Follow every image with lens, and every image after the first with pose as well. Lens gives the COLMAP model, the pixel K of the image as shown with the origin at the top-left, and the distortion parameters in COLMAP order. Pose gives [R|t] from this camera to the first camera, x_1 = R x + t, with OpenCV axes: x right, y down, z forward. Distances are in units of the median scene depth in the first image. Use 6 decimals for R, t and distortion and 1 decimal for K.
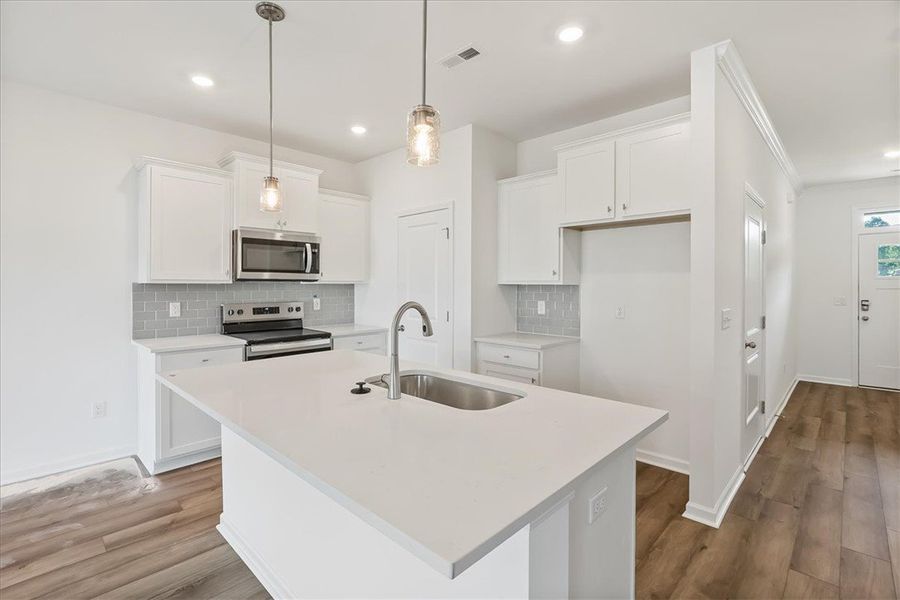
lens RADIAL K [[418.6, 0, 447.3], [0, 418.6, 286.2], [0, 0, 1]] dist [-0.007155, 0.000288]
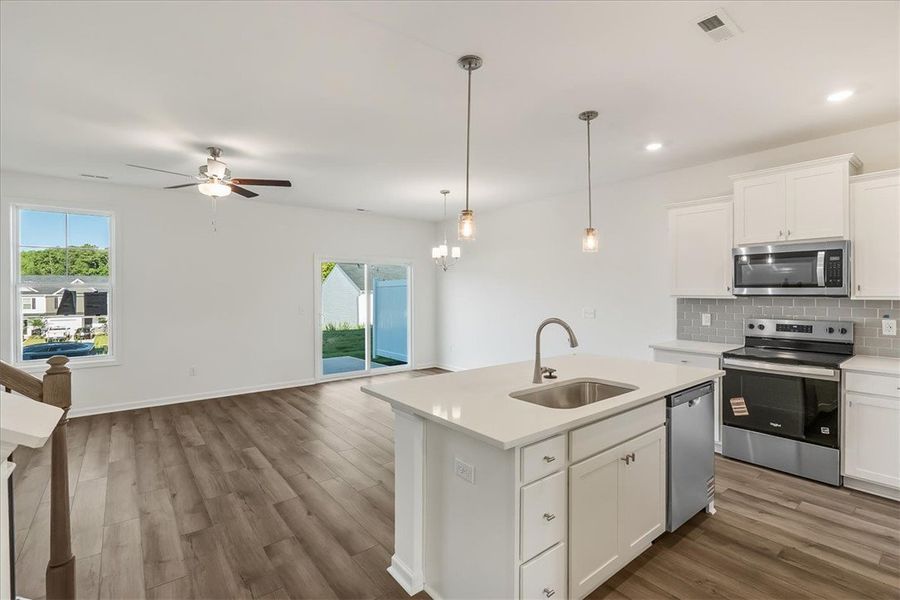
lens RADIAL K [[418.6, 0, 447.3], [0, 418.6, 286.2], [0, 0, 1]] dist [-0.007155, 0.000288]
pose [[-0.139729, -0.013785, -0.990094, 0.657799], [-0.000779, 0.999904, -0.013812, -0.023538], [0.990189, -0.001159, -0.139726, 0.430713]]
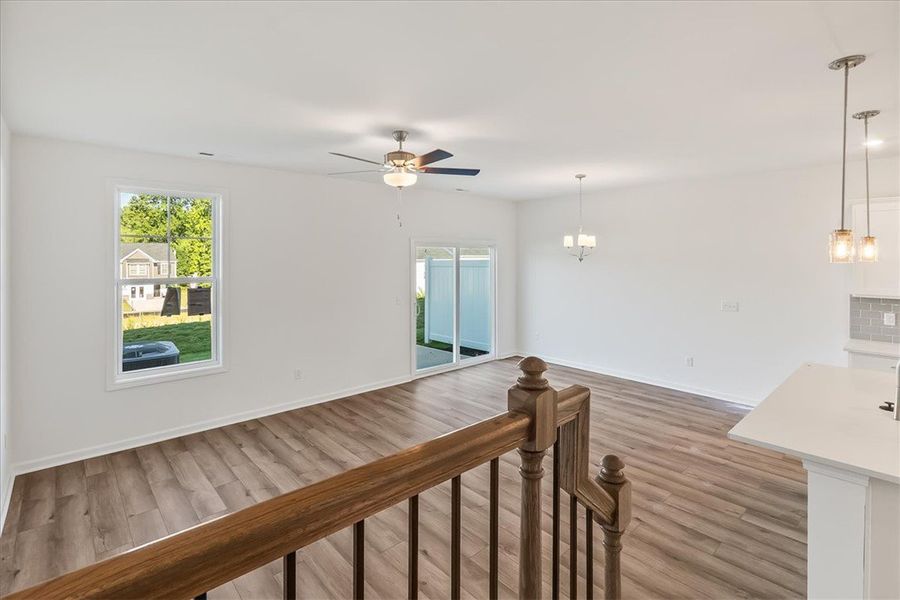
lens RADIAL K [[431.7, 0, 448.5], [0, 431.7, 250.1], [0, 0, 1]] dist [-0.004914, -0.000490]
pose [[-0.063643, -0.016735, -0.997832, 0.632528], [-0.003092, 0.999858, -0.016572, -0.114348], [0.997968, 0.002030, -0.063686, -0.155832]]
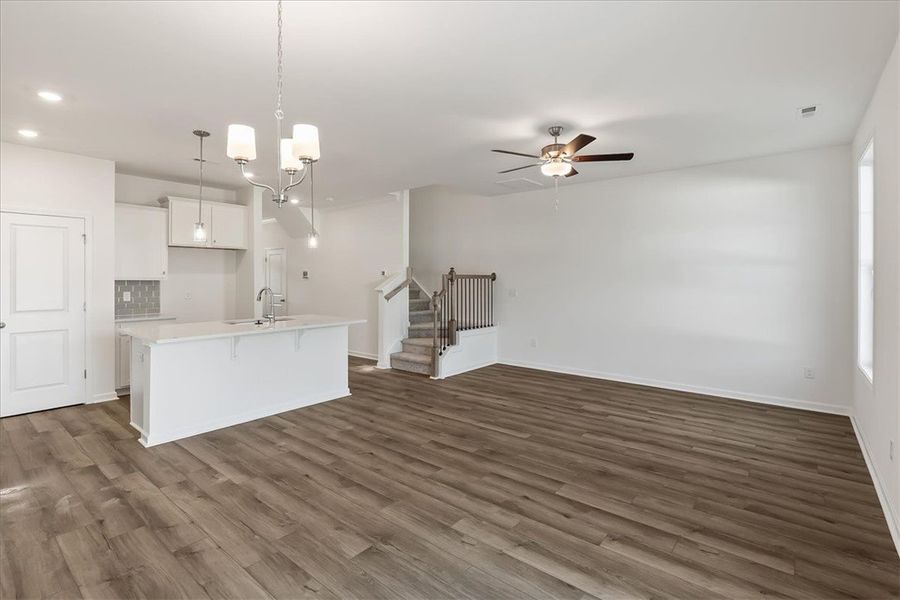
lens RADIAL K [[418.6, 0, 447.3], [0, 418.6, 286.2], [0, 0, 1]] dist [-0.007155, 0.000288]
pose [[-0.078783, -0.020490, 0.996681, -1.407257], [0.002082, 0.999783, 0.020719, -0.011300], [-0.996890, 0.003707, -0.078723, 0.038999]]
